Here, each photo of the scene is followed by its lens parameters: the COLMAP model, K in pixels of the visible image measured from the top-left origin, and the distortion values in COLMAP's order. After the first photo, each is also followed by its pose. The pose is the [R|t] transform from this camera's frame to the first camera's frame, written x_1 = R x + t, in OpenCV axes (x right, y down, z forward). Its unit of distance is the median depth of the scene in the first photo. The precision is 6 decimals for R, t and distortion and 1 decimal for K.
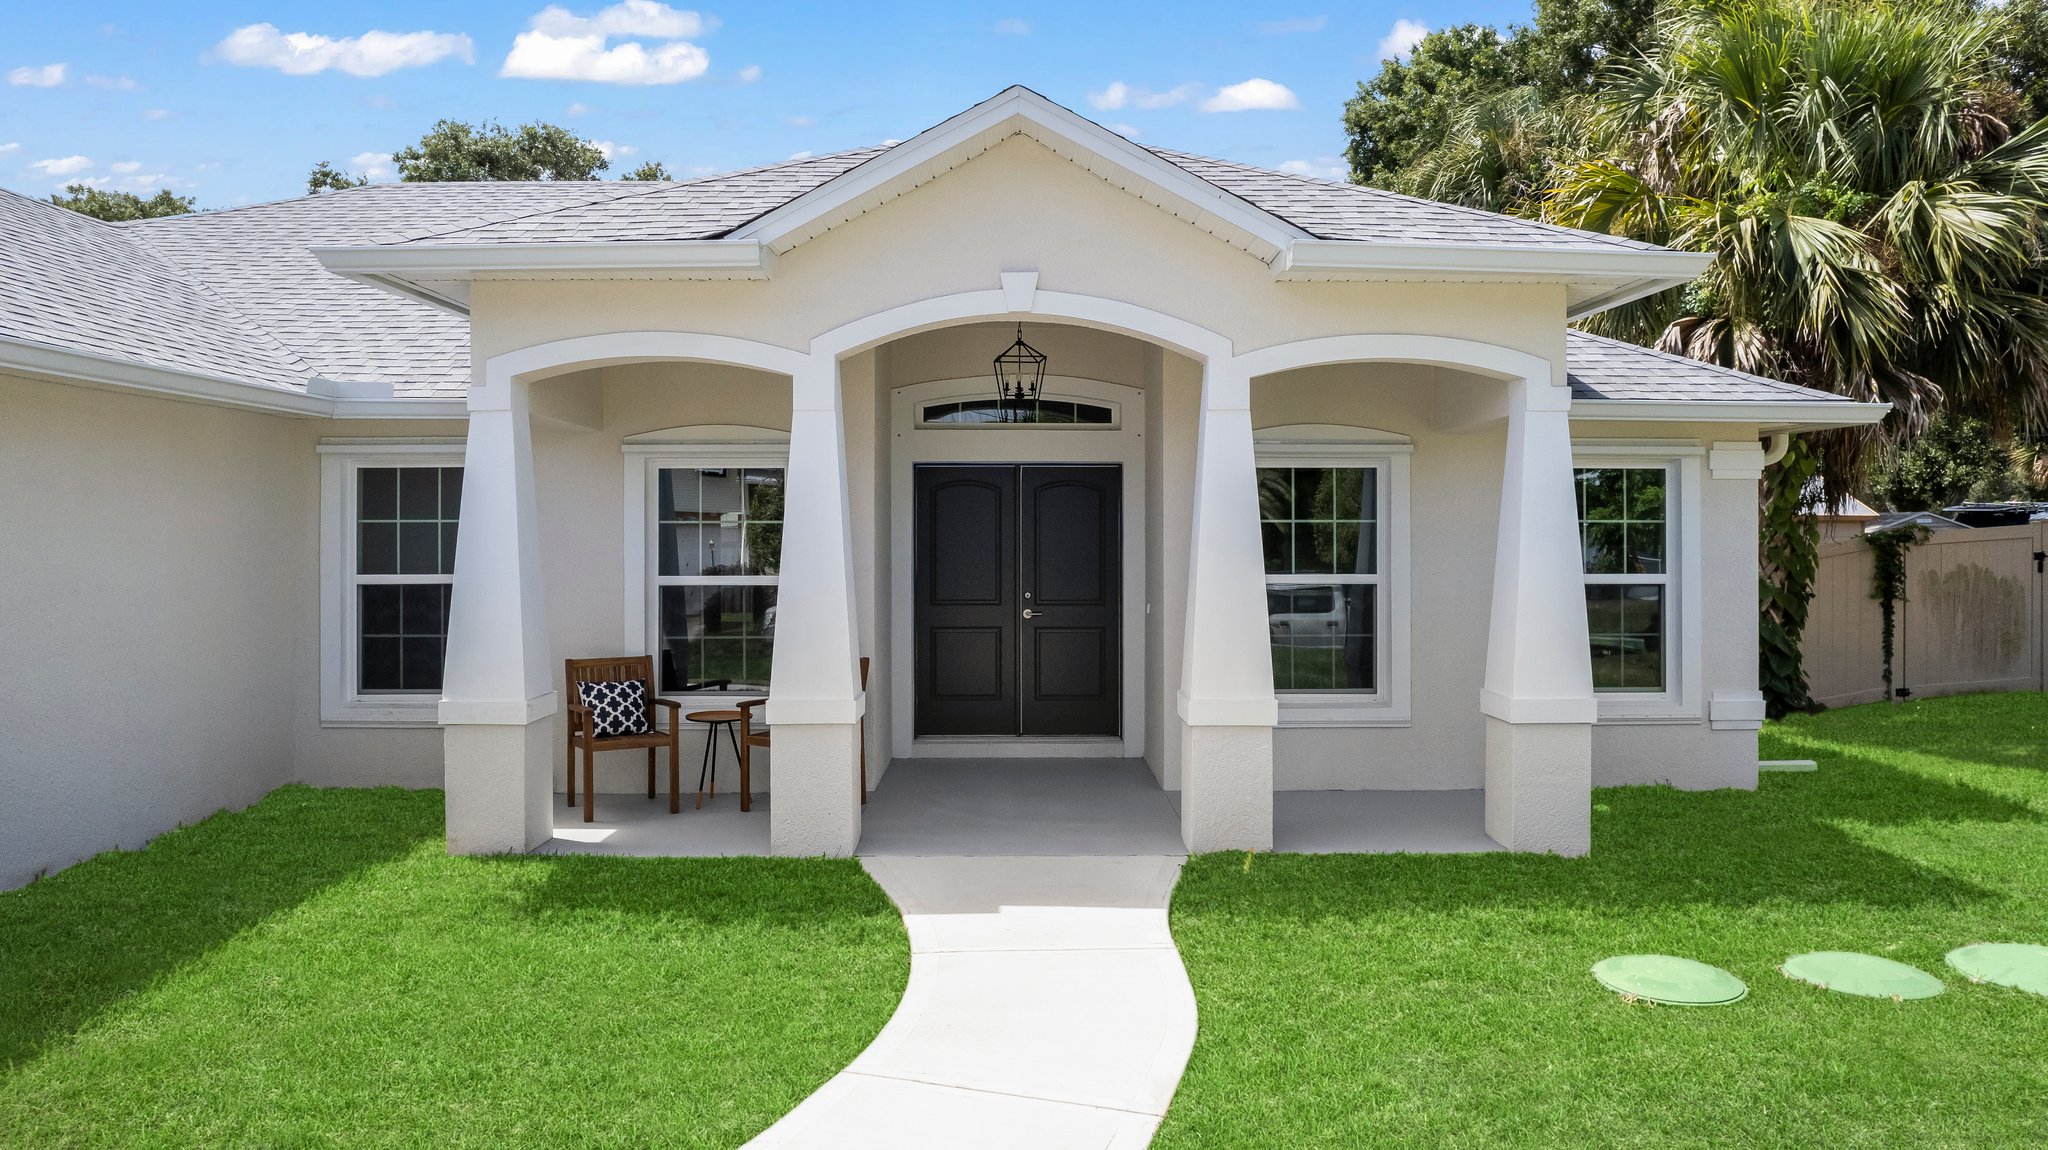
lens RADIAL K [[1363.1, 0, 1034.0], [0, 1363.1, 567.4], [0, 0, 1]] dist [-0.010405, -0.001714]
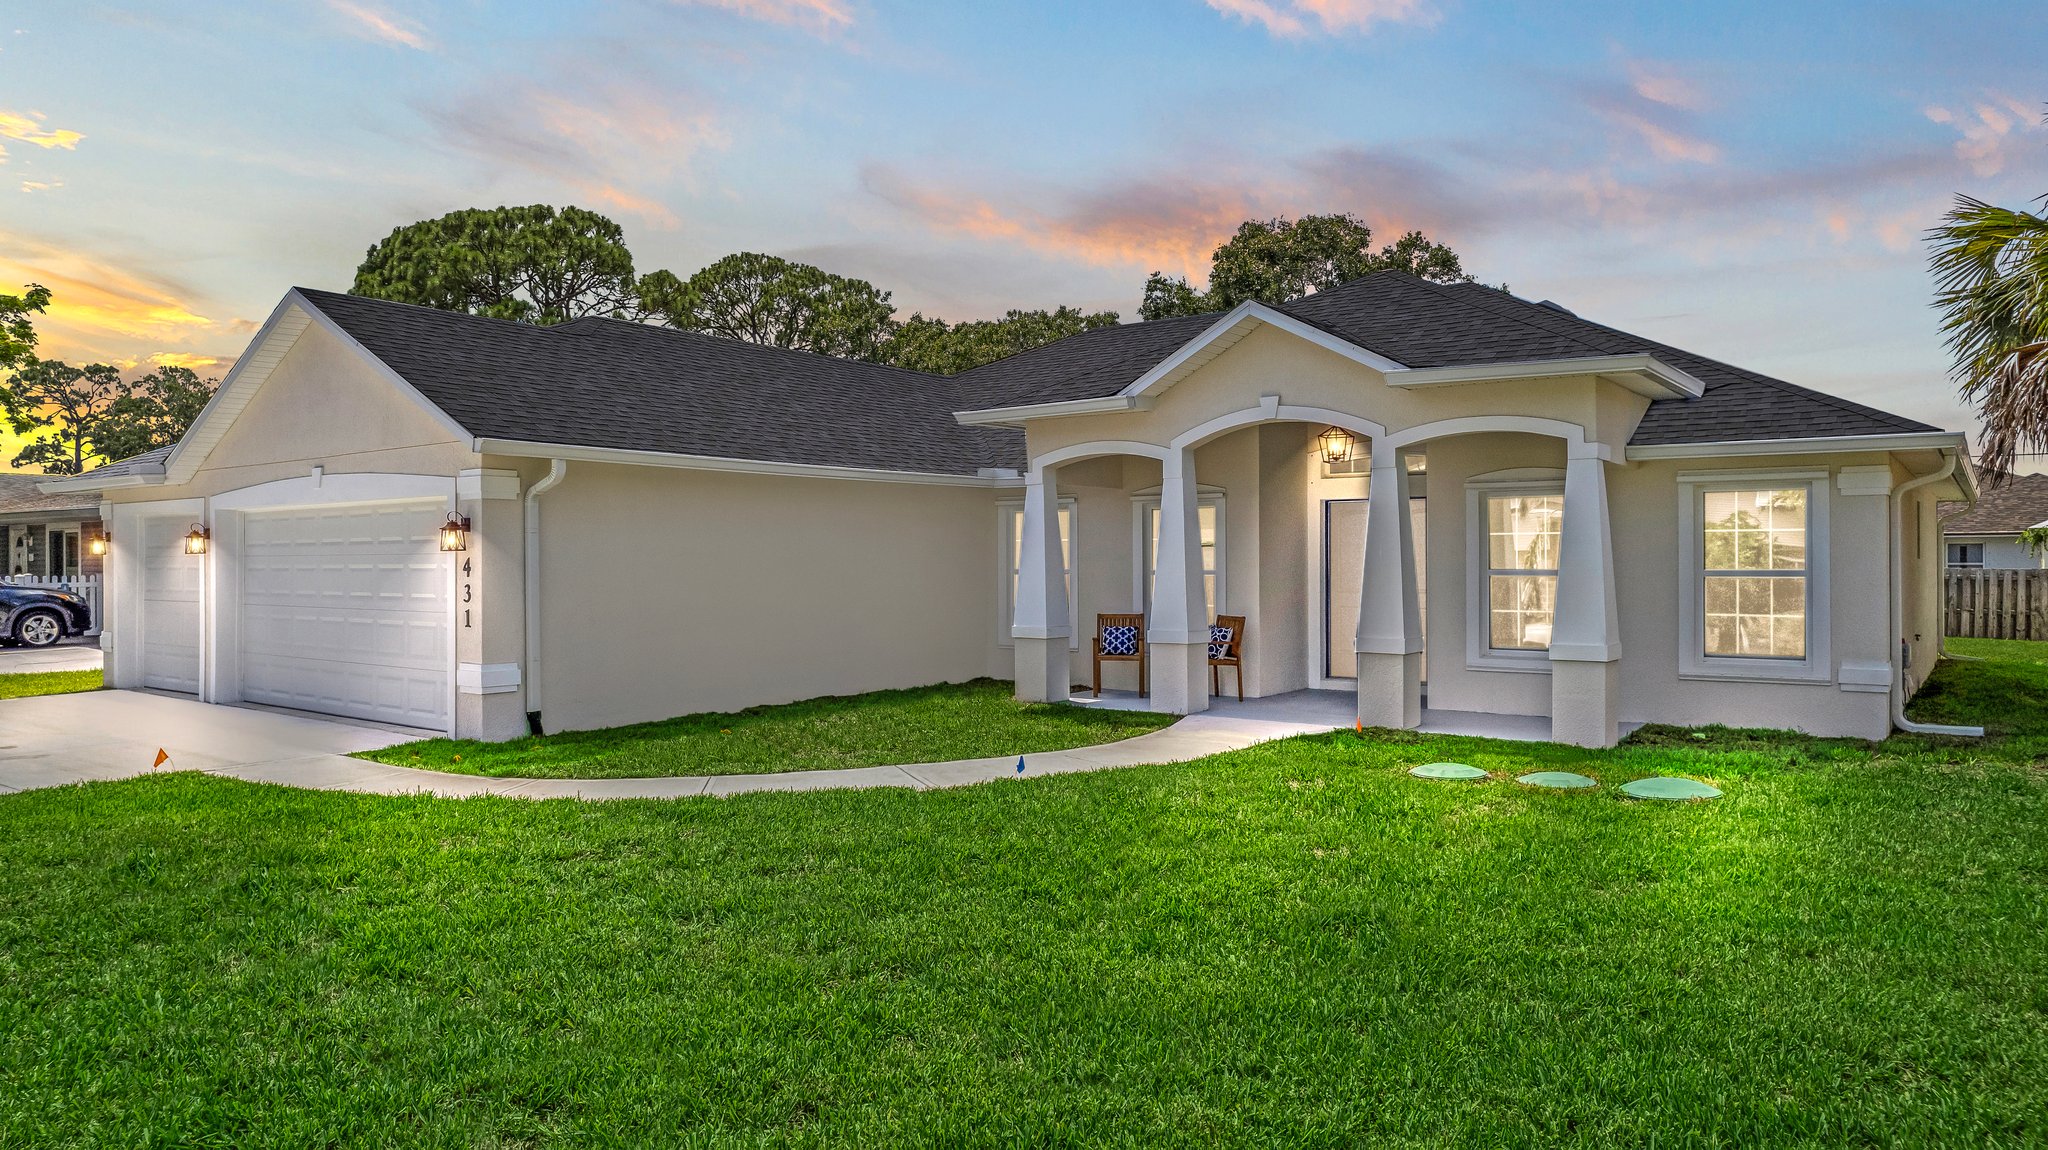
lens RADIAL K [[1363.1, 0, 1034.0], [0, 1363.1, 567.4], [0, 0, 1]] dist [-0.010405, -0.001714]
pose [[0.788266, 0.002936, -0.615328, 0.727925], [-0.005446, 0.999983, -0.002206, 0.010299], [0.615311, 0.005090, 0.788268, -0.510158]]
